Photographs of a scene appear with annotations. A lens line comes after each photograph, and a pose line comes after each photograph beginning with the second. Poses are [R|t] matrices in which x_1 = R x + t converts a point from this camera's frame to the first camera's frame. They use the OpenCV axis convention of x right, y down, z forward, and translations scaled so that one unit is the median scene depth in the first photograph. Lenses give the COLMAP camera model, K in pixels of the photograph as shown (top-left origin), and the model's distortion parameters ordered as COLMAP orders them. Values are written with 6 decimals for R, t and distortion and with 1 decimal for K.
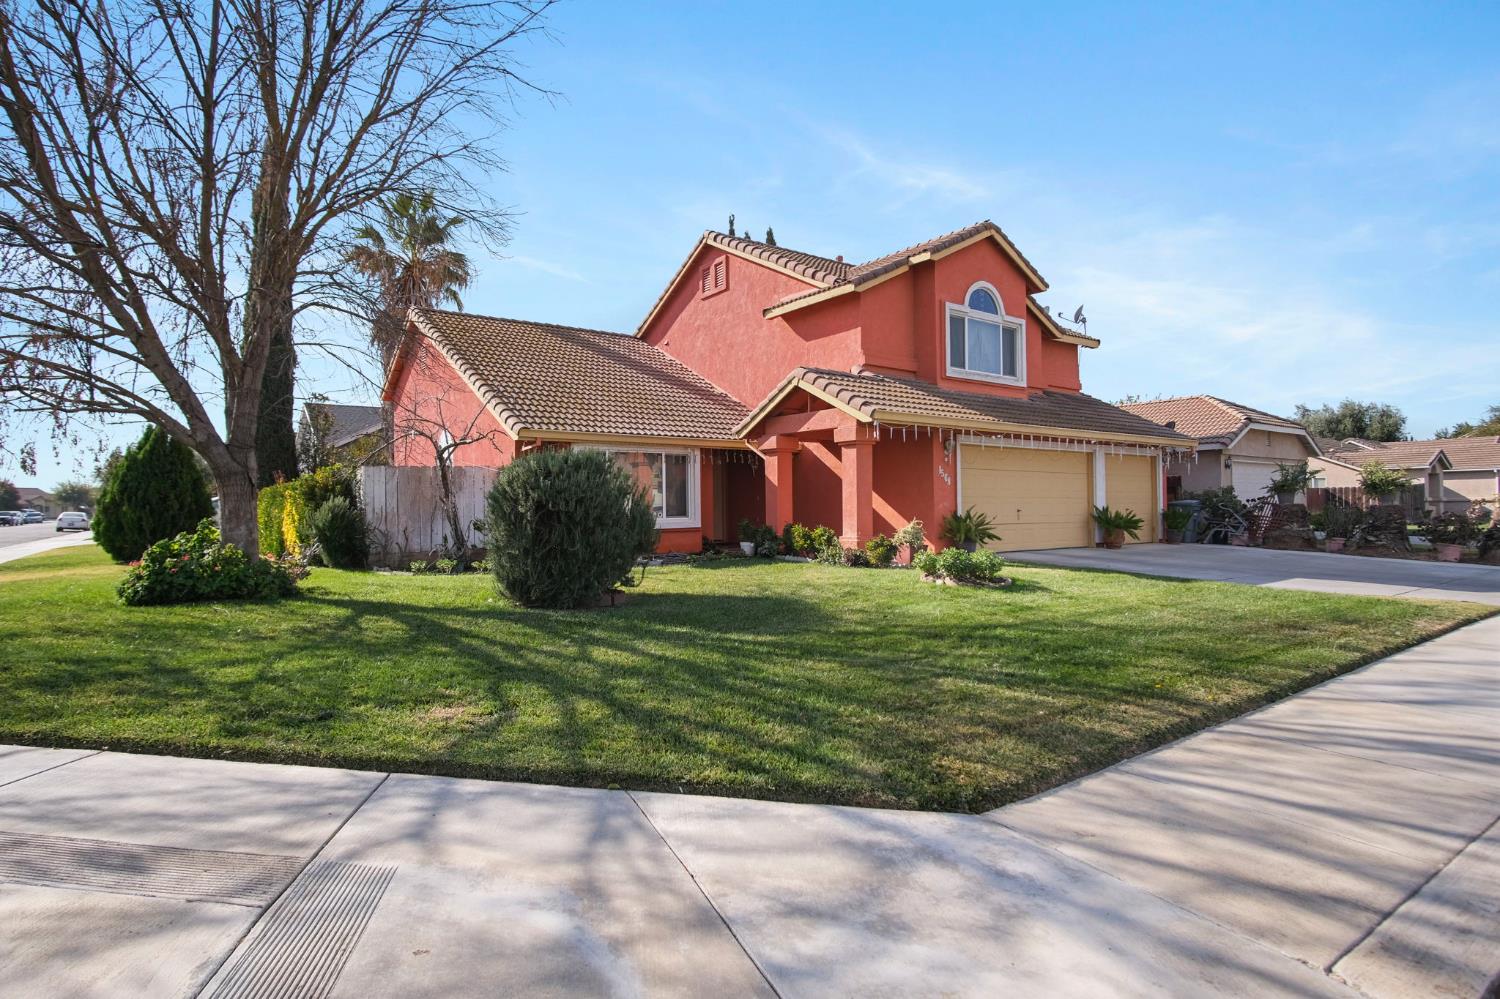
lens RADIAL K [[805.6, 0, 750.0], [0, 805.6, 499.5], [0, 0, 1]] dist [-0.025304, 0.000058]
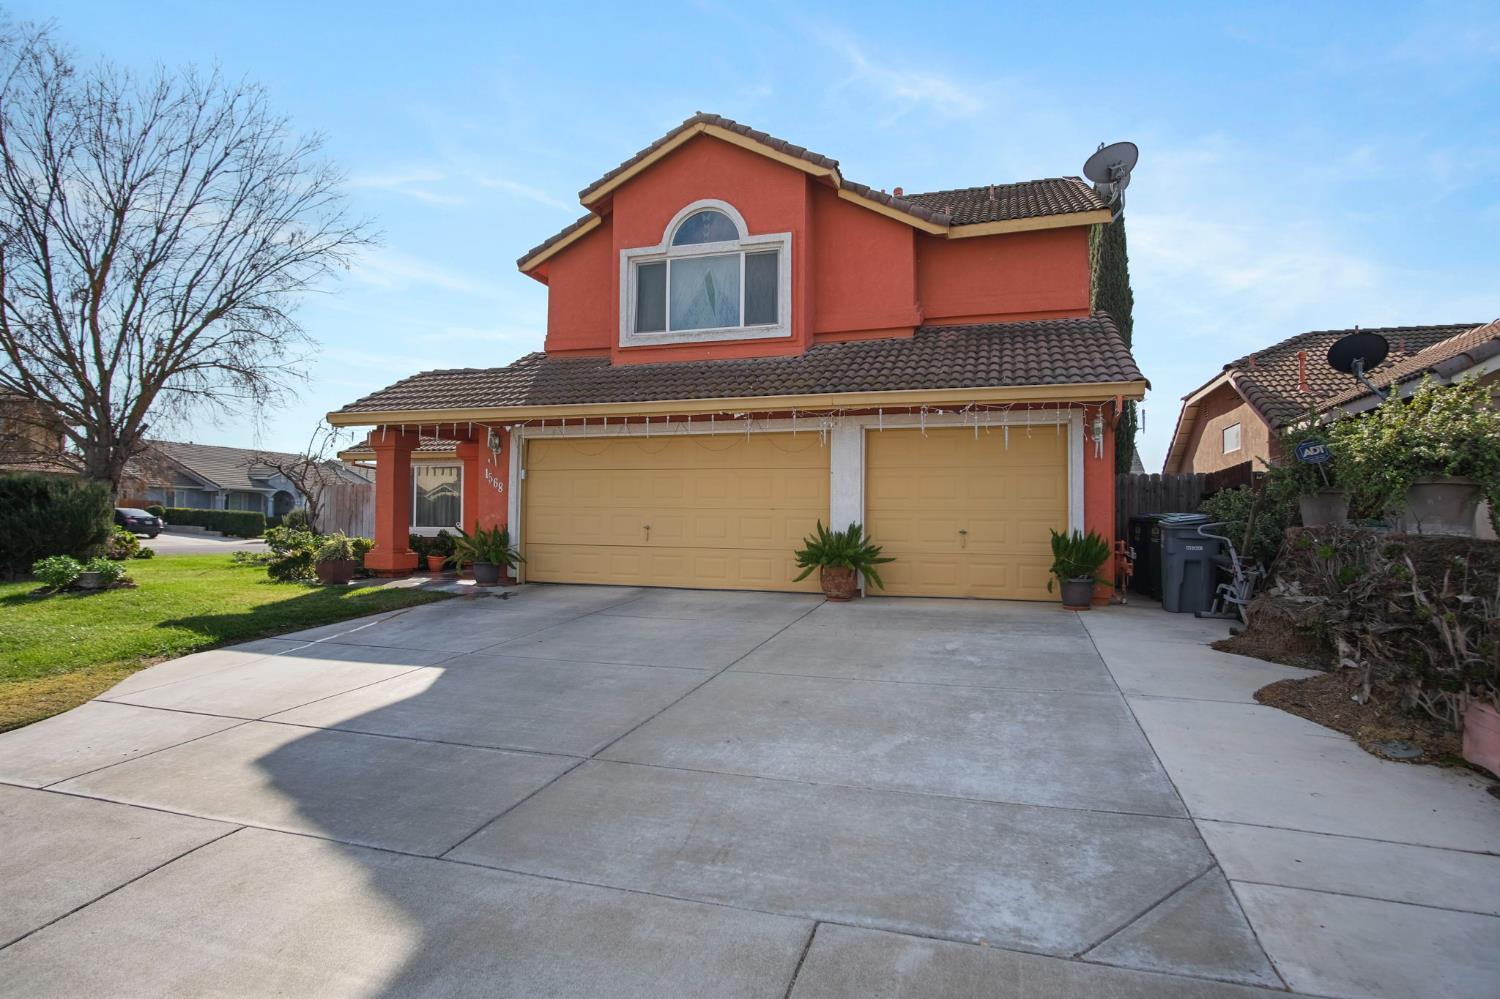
lens RADIAL K [[805.6, 0, 750.0], [0, 805.6, 499.5], [0, 0, 1]] dist [-0.025304, 0.000058]
pose [[0.585941, -0.010352, -0.810288, 0.859632], [-0.008807, 0.999778, -0.019142, 0.002244], [0.810306, 0.018352, 0.585720, 0.614287]]
